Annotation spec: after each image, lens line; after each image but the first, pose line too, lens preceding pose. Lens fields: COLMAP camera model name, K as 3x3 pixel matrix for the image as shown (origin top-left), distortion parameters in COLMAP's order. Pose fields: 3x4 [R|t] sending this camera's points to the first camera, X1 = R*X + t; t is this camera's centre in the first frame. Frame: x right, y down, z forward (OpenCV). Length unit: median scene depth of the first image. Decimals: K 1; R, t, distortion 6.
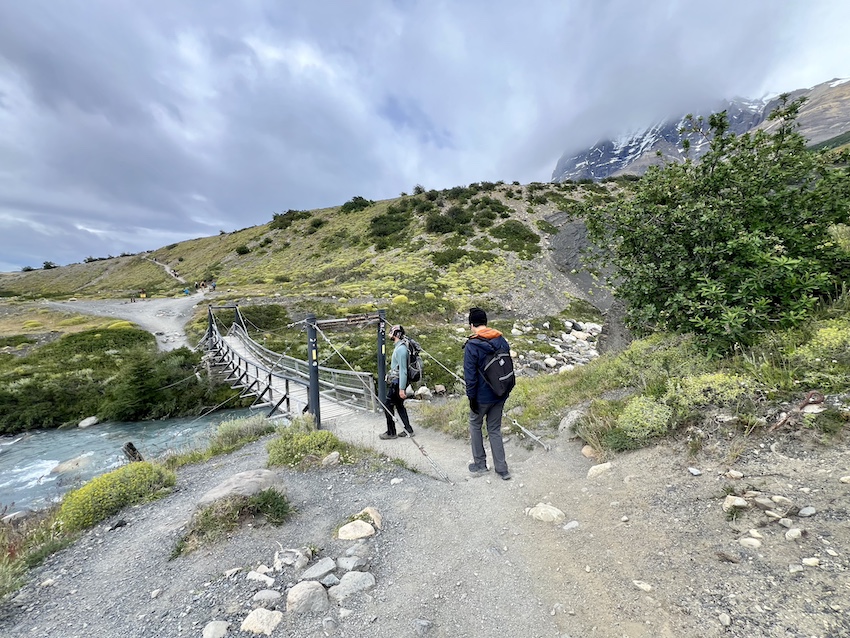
lens RADIAL K [[338.8, 0, 422.7], [0, 338.8, 317.4], [0, 0, 1]] dist [-0.003619, 0.000141]
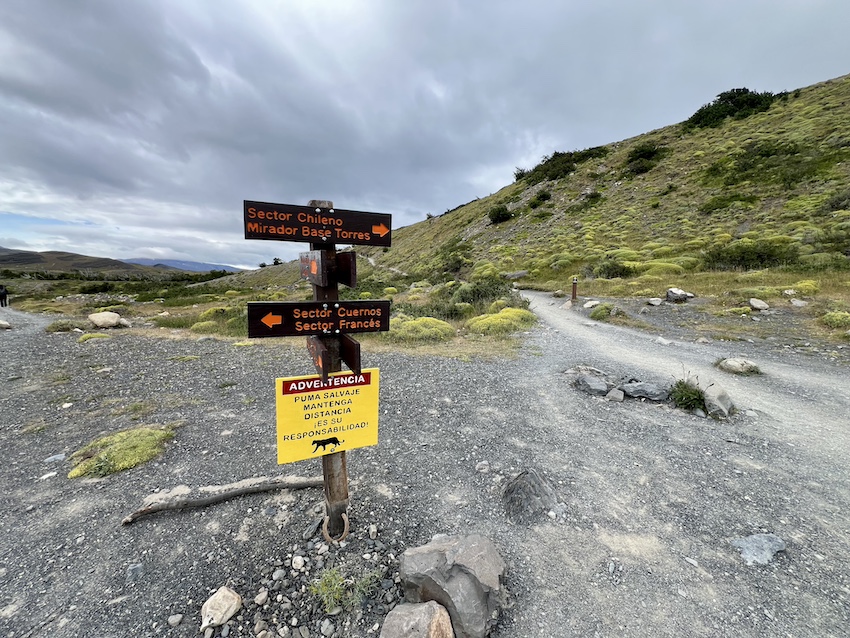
lens RADIAL K [[338.8, 0, 421.7], [0, 338.8, 321.5], [0, 0, 1]] dist [-0.003619, 0.000141]
pose [[0.890759, 0.066795, -0.449541, -0.570287], [-0.062853, 0.997741, 0.023708, -0.054653], [0.450109, 0.007137, 0.892945, 0.691194]]
